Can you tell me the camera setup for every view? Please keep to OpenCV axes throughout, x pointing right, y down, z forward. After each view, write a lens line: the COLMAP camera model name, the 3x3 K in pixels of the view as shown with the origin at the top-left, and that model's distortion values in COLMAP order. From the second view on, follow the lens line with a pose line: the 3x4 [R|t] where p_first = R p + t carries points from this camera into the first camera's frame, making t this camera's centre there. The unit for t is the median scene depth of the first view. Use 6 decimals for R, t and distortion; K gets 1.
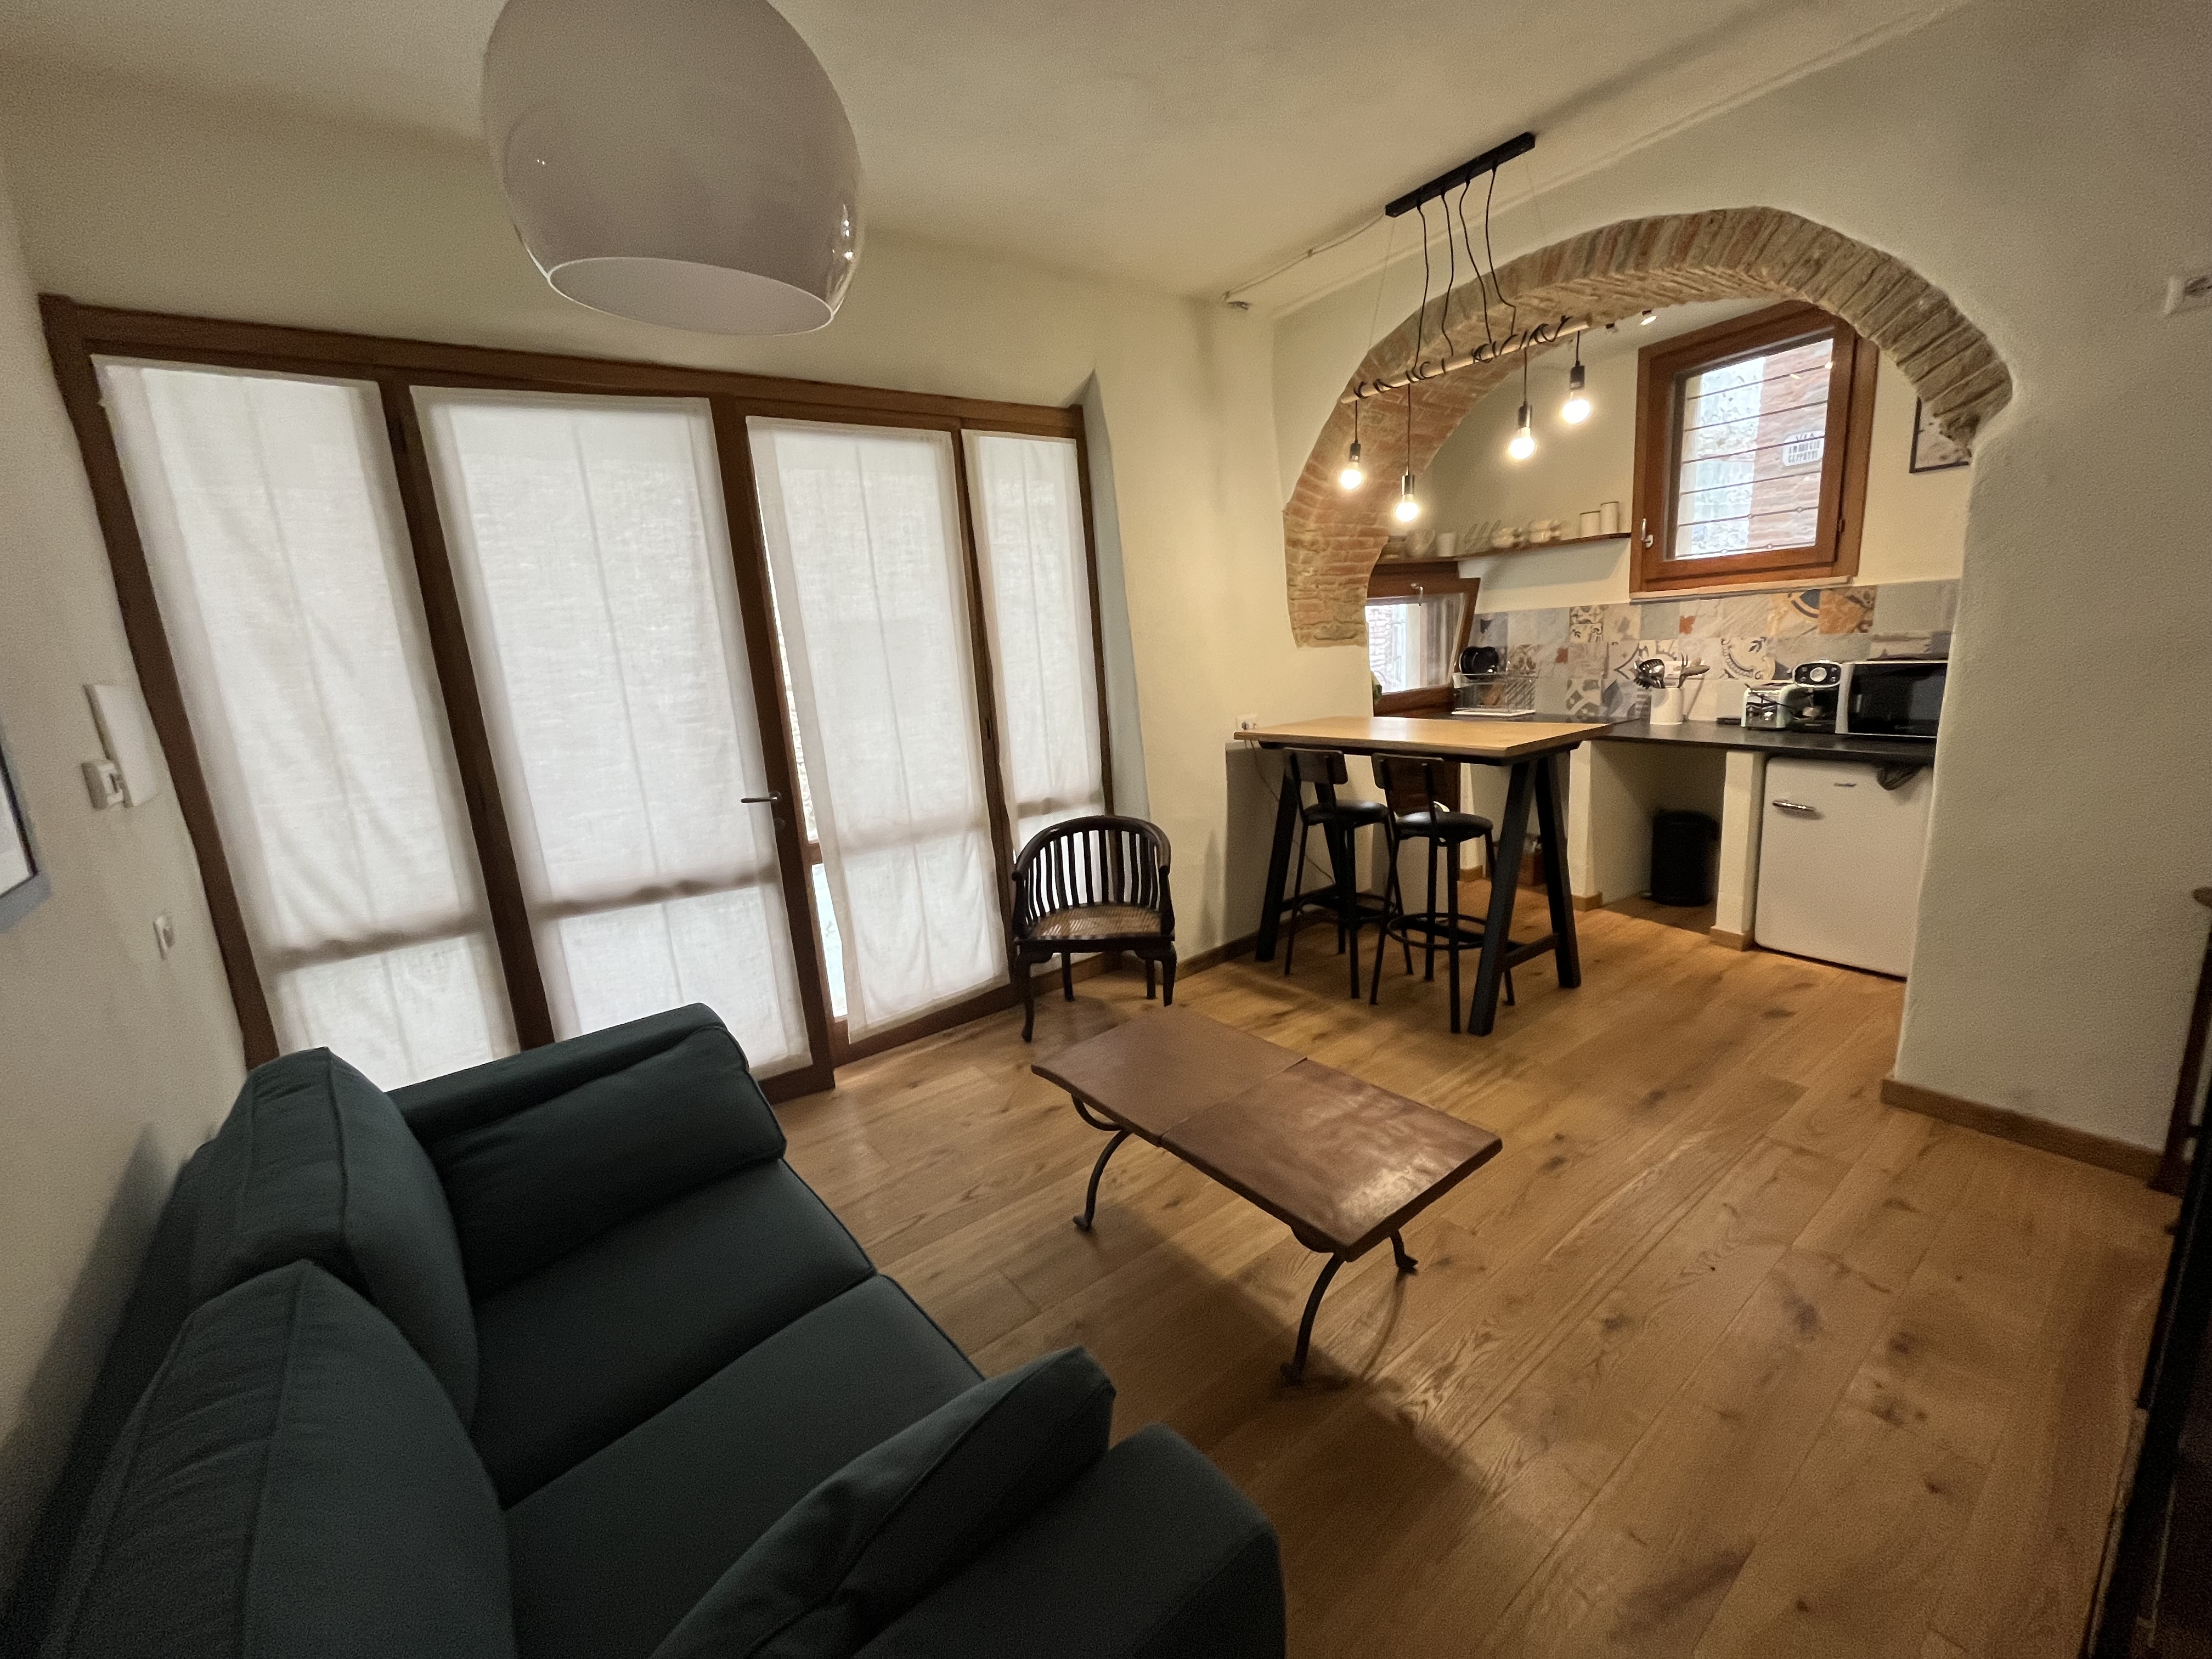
lens RADIAL K [[885.5, 0, 1098.1], [0, 885.5, 833.9], [0, 0, 1]] dist [-0.010233, 0.000543]
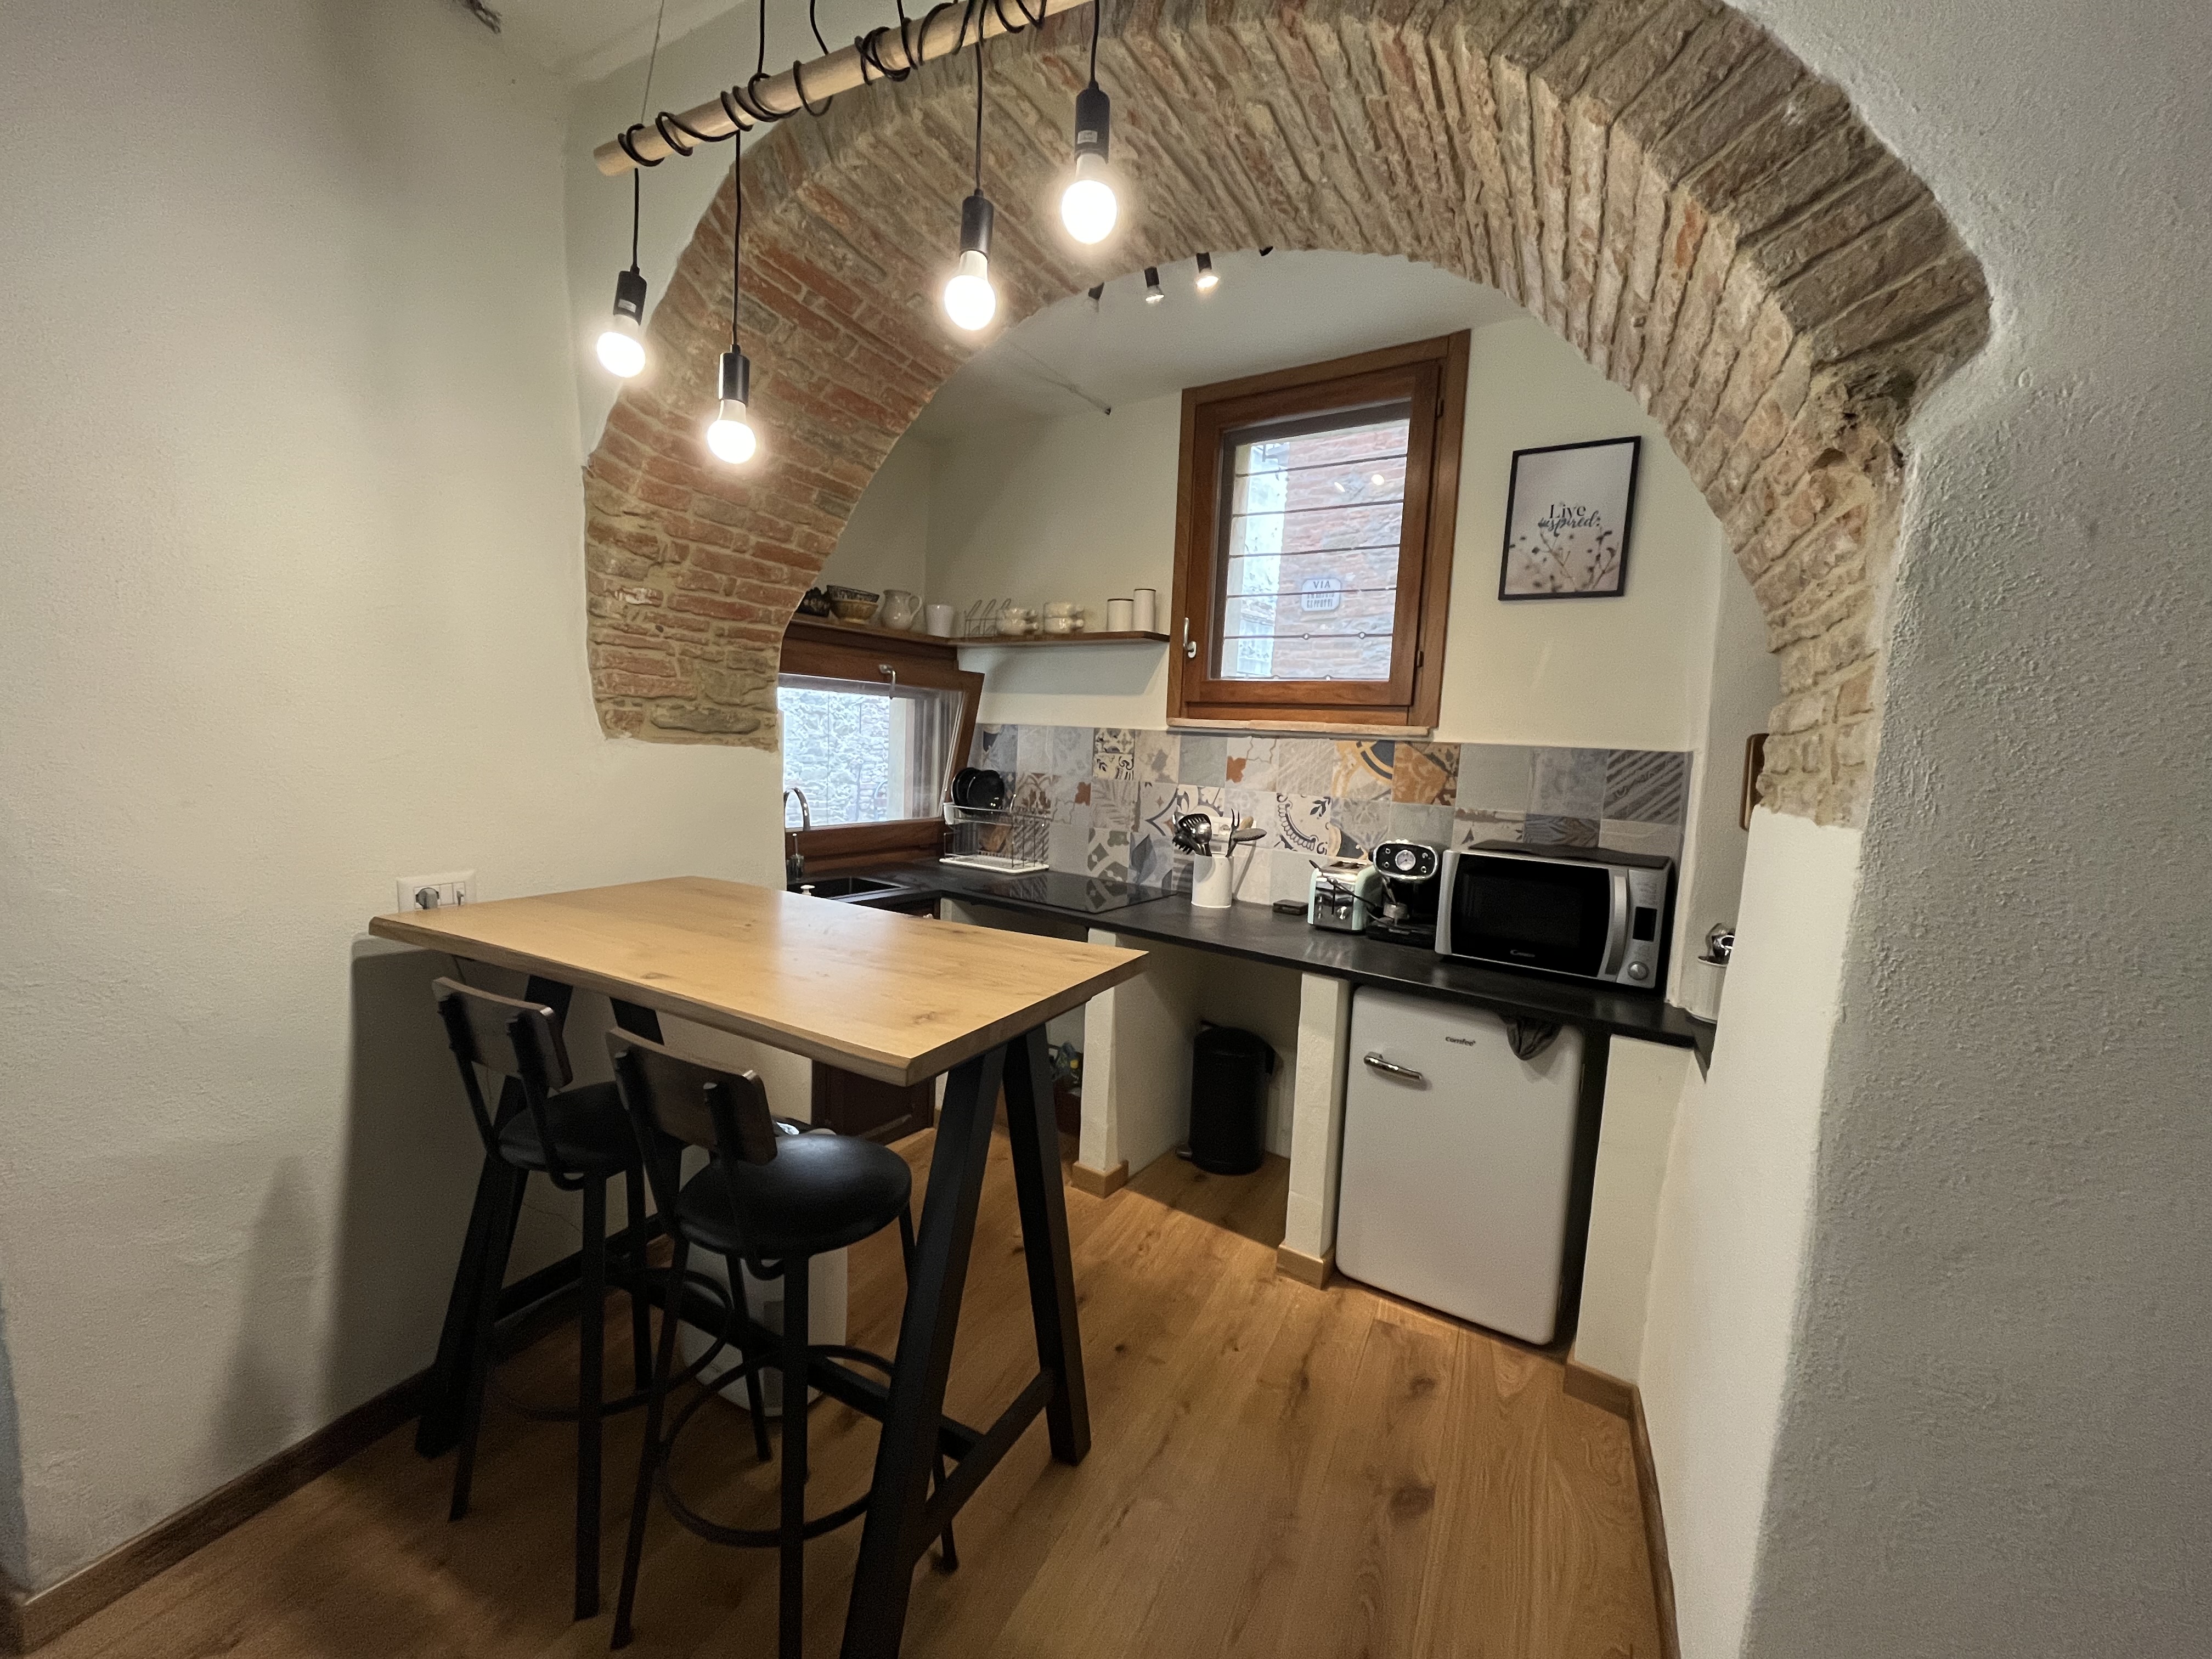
lens RADIAL K [[885.5, 0, 1098.1], [0, 885.5, 833.9], [0, 0, 1]] dist [-0.010233, 0.000543]
pose [[0.884734, 0.065822, 0.461425, 0.252169], [-0.014747, 0.993436, -0.113437, -0.107058], [-0.465863, 0.093557, 0.879897, 0.445911]]
